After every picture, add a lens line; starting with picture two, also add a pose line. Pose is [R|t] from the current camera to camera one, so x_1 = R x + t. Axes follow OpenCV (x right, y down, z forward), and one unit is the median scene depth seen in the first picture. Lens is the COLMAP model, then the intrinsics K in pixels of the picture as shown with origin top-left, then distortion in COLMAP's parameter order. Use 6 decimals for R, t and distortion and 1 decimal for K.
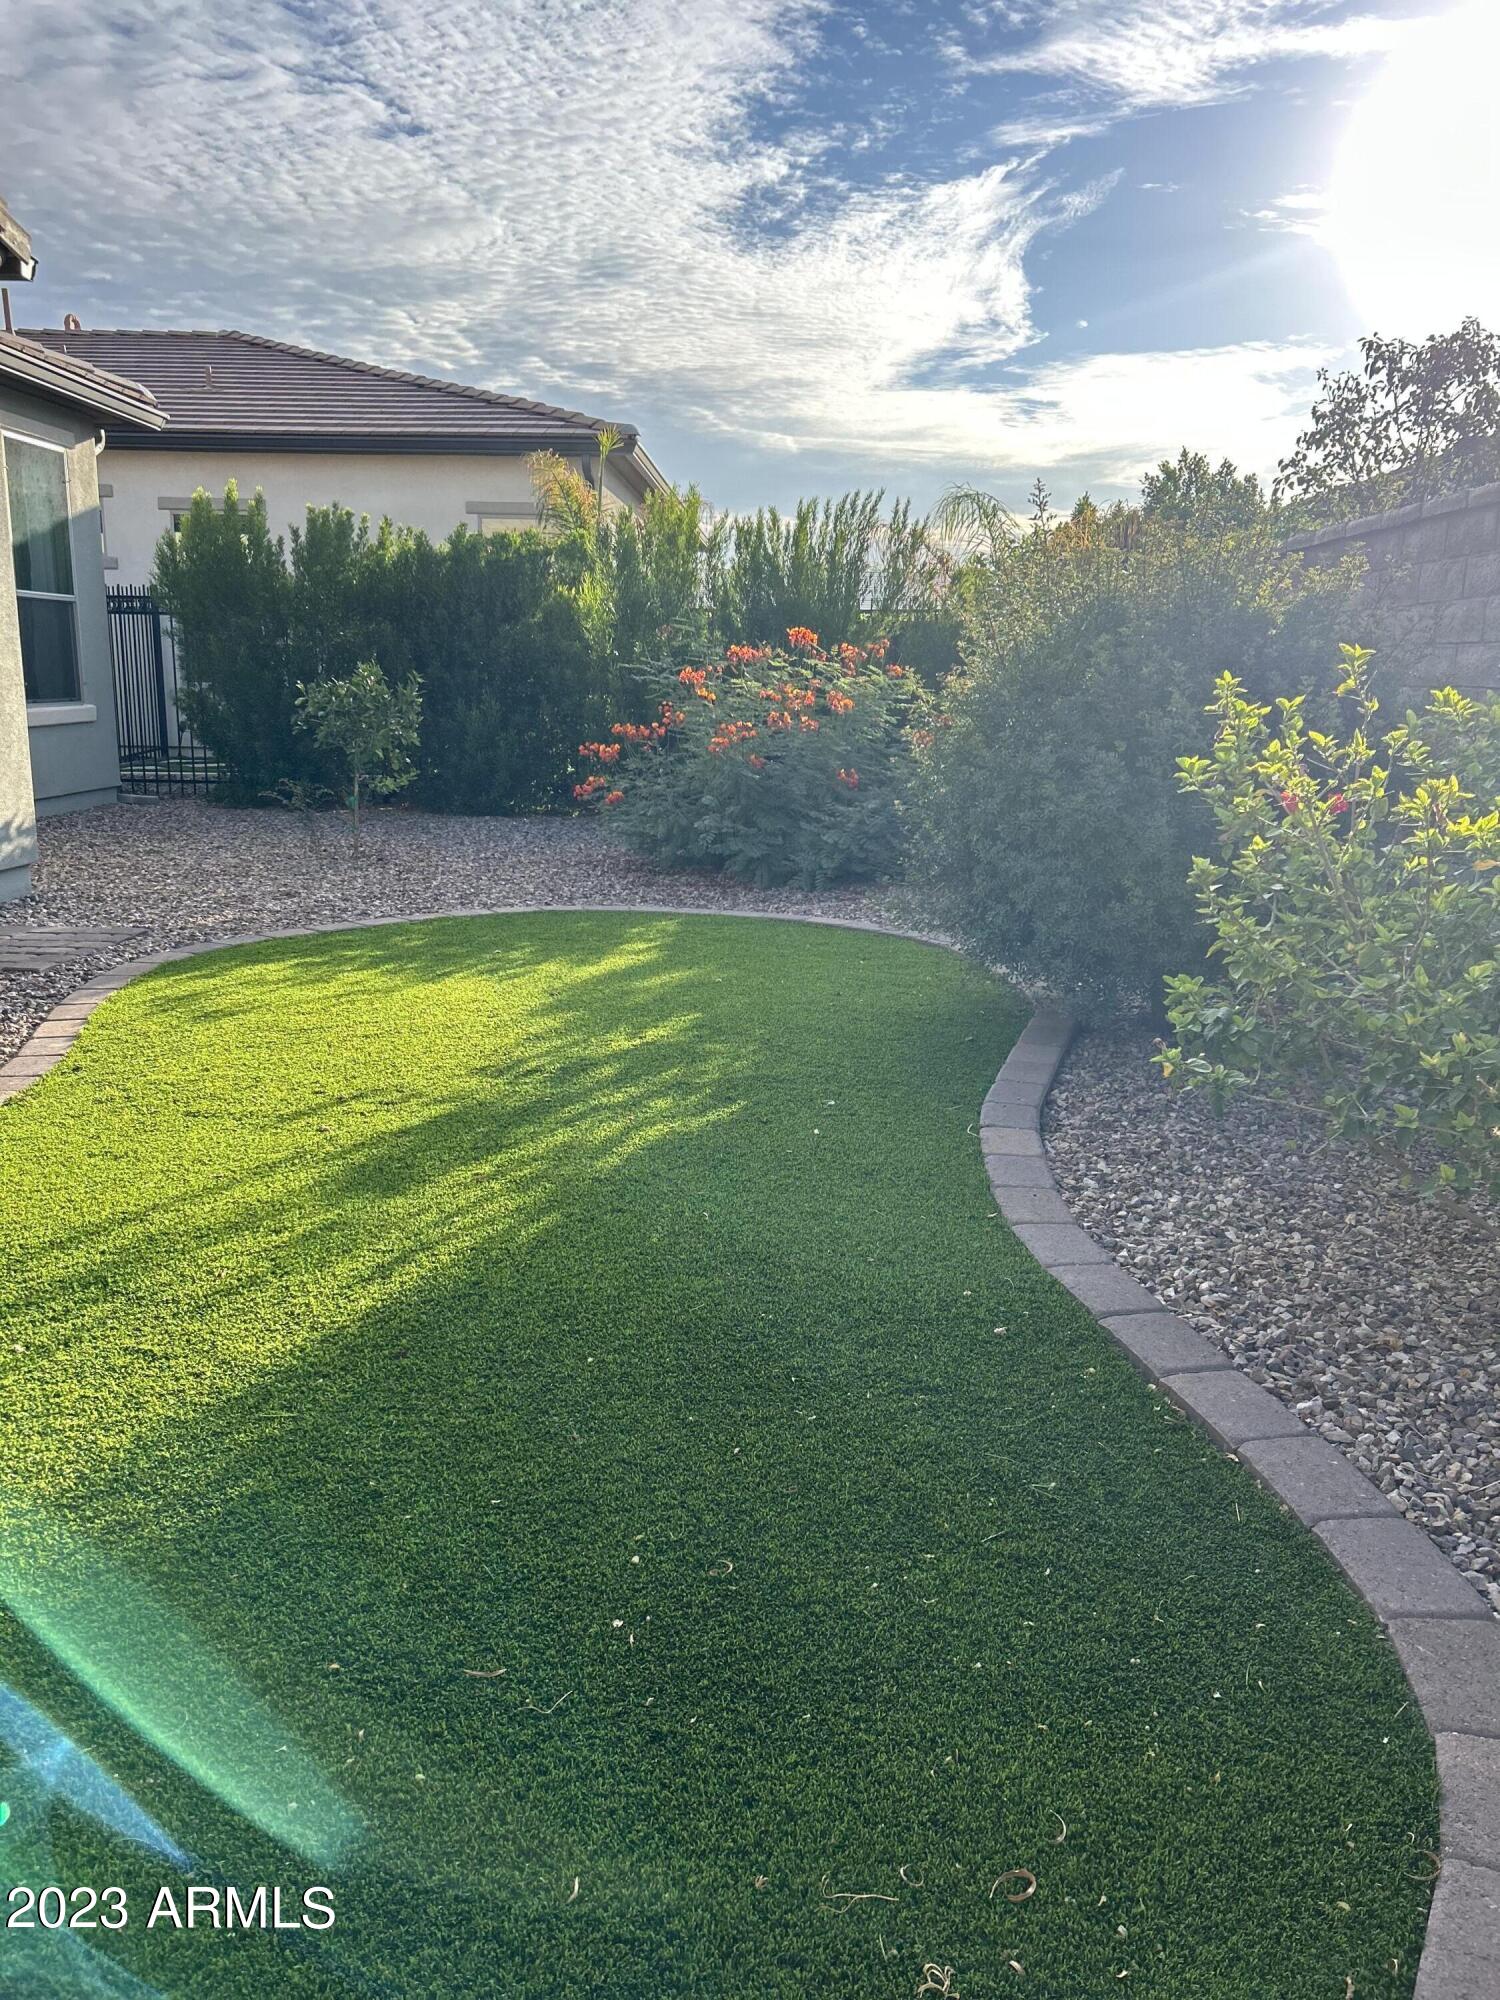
lens RADIAL K [[1512.2, 0, 742.0], [0, 1512.2, 984.5], [0, 0, 1]] dist [0.015657, -0.011908]
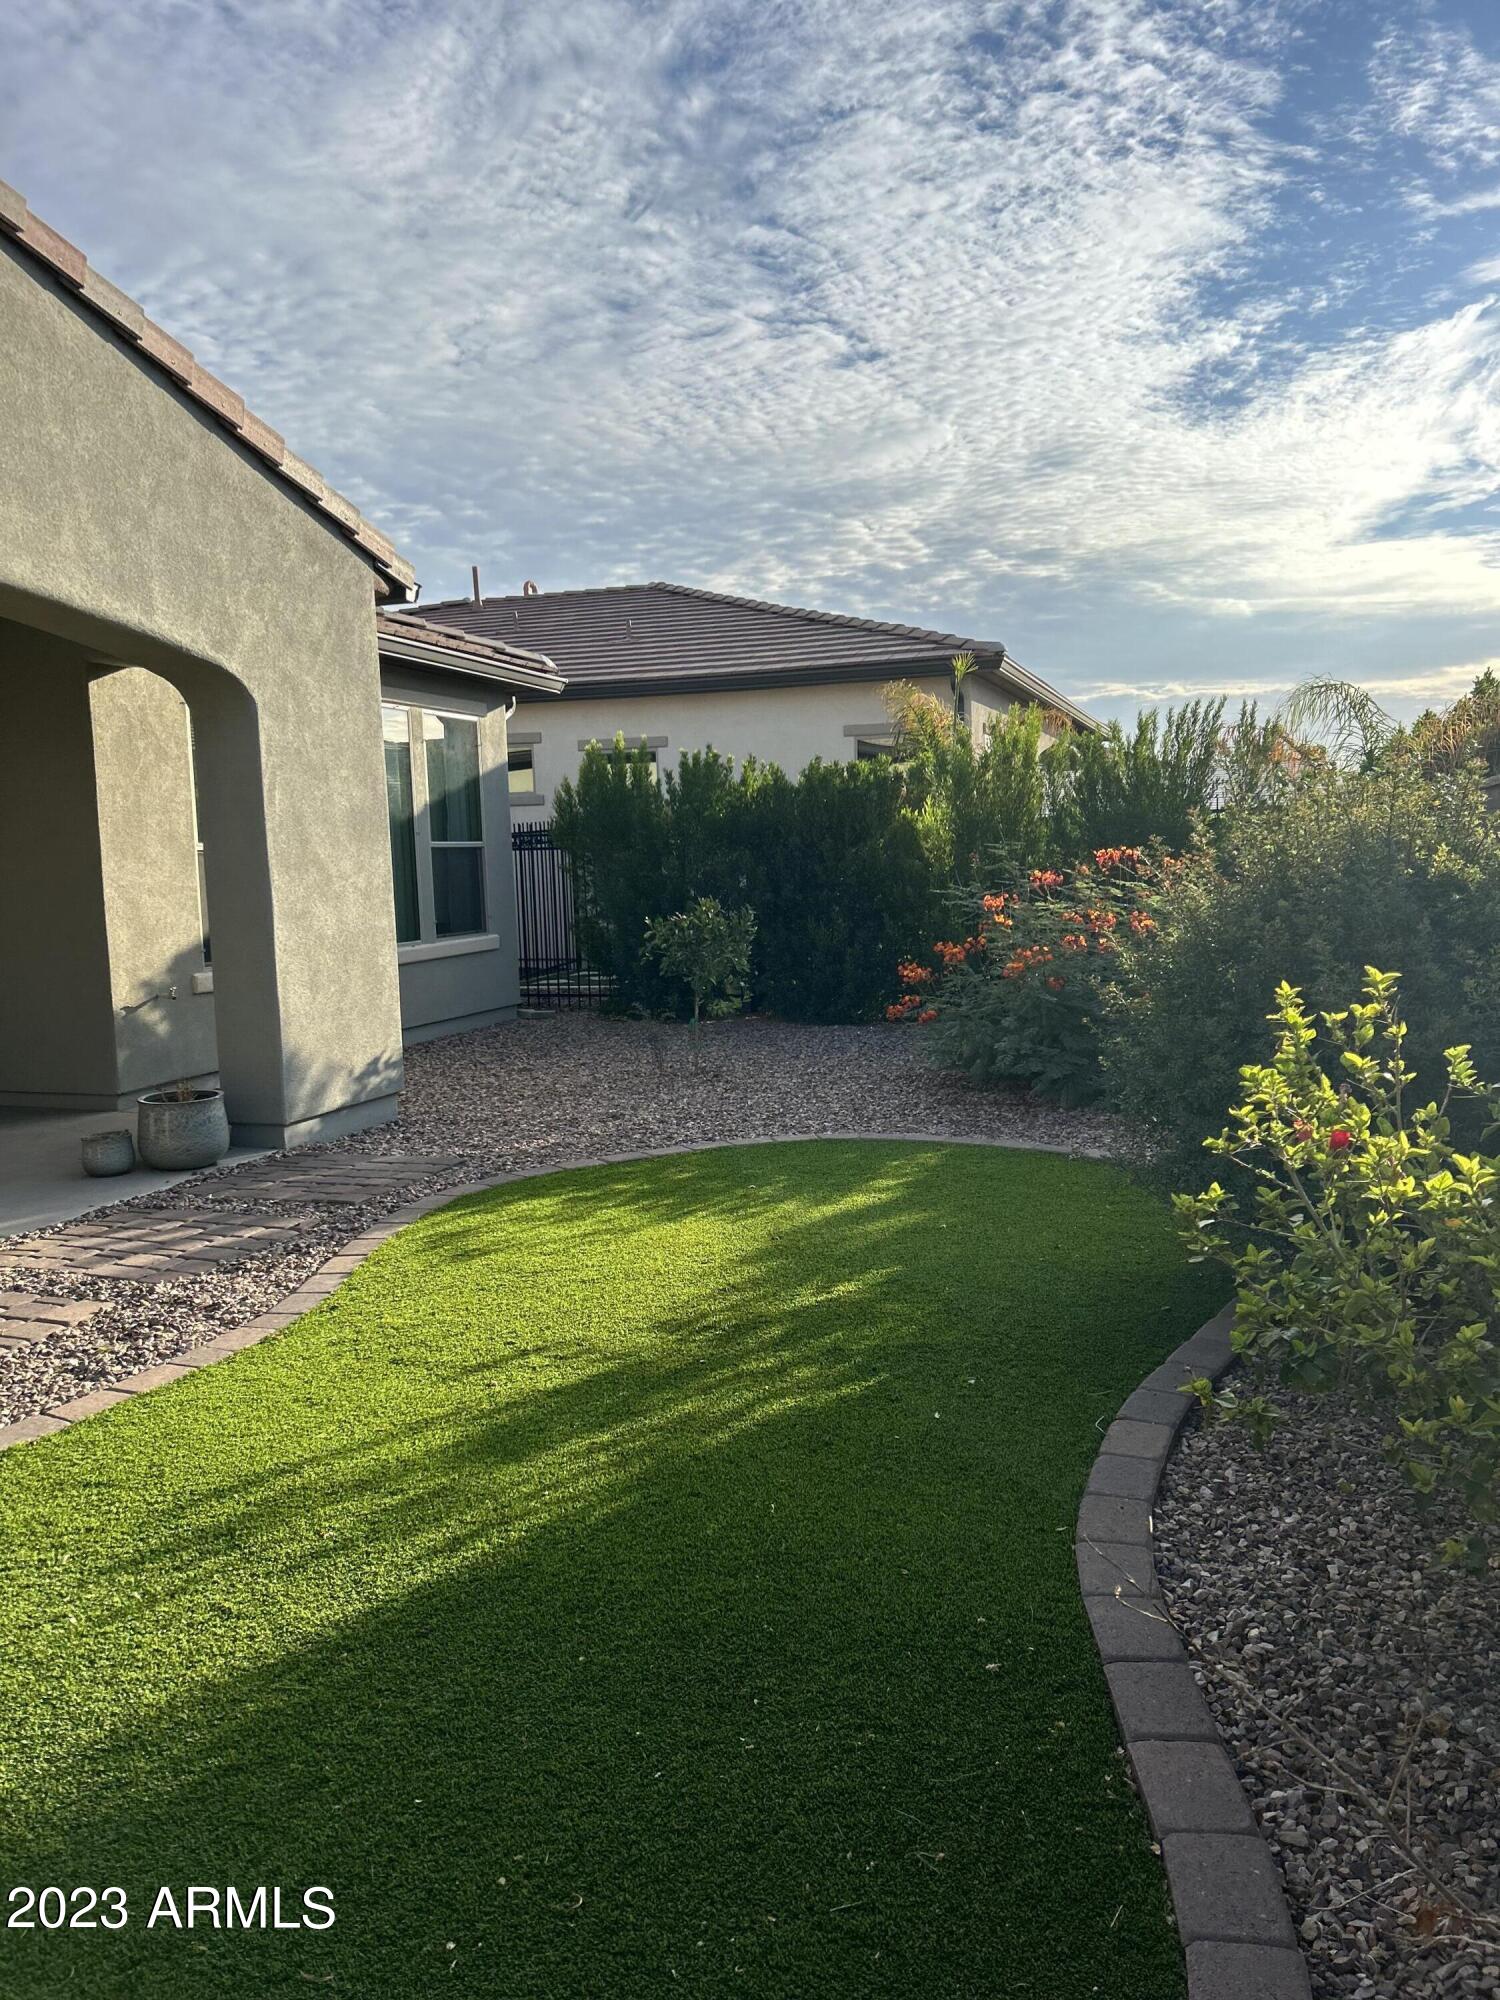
lens RADIAL K [[1500.0, 0, 747.6], [0, 1500.0, 1011.0], [0, 0, 1]] dist [0.044766, -0.049777]
pose [[0.958111, -0.012968, -0.286105, 0.197022], [-0.014626, 0.995455, -0.094098, -0.067148], [0.286025, 0.094341, 0.953567, -0.021245]]
